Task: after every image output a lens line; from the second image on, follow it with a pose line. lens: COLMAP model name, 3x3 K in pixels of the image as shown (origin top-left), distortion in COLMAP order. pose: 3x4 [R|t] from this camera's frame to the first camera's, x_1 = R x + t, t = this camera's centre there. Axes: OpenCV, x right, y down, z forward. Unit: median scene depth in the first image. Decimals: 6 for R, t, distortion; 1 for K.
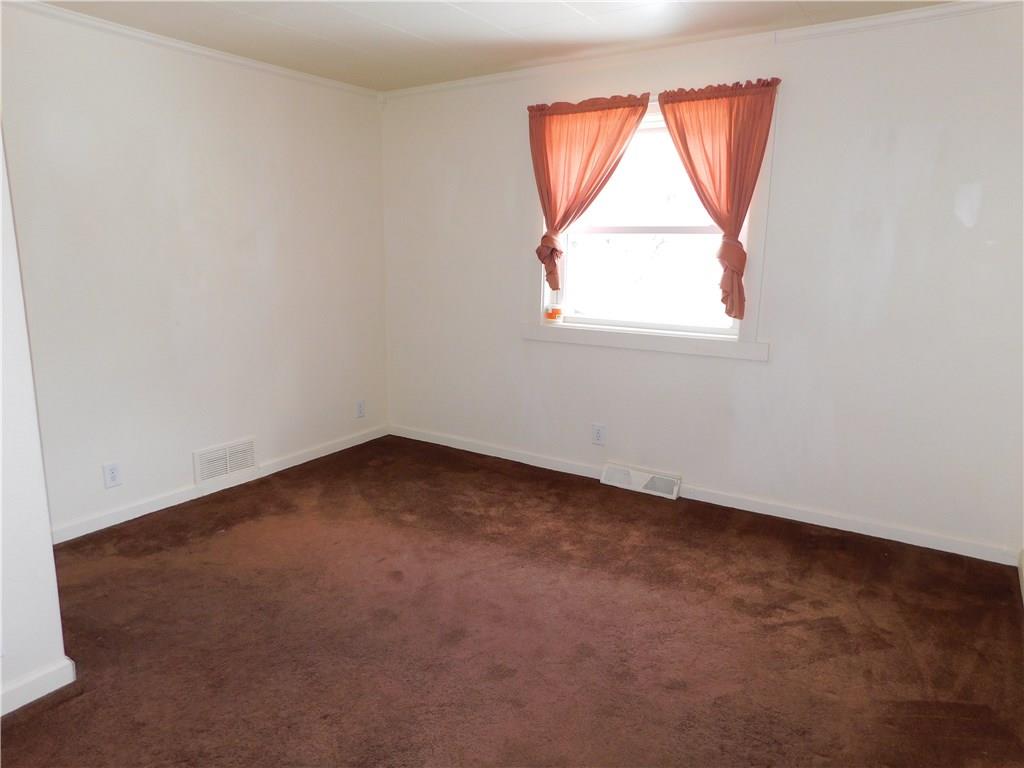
lens RADIAL K [[684.3, 0, 512.0], [0, 684.3, 387.4], [0, 0, 1]] dist [-0.031715, -0.002195]
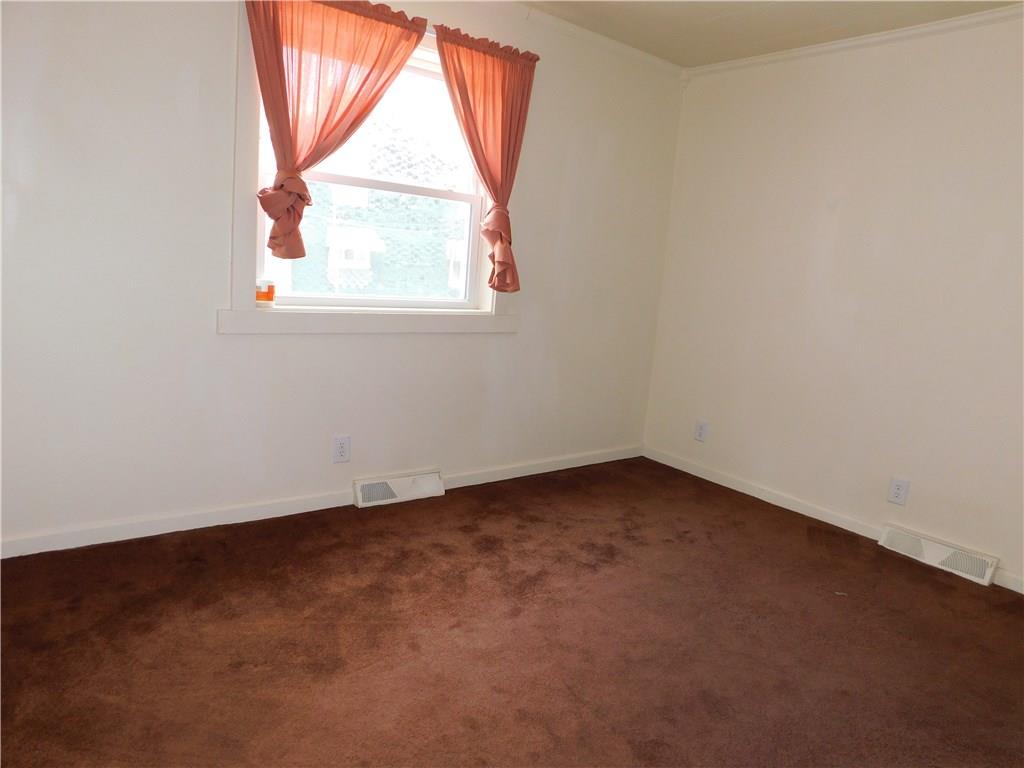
lens RADIAL K [[684.3, 0, 512.3], [0, 684.3, 380.7], [0, 0, 1]] dist [-0.031715, -0.002195]
pose [[0.323785, -0.154935, 0.933359, -0.563333], [0.108629, 0.986065, 0.126001, -0.089937], [-0.939874, 0.060592, 0.336104, 0.617060]]
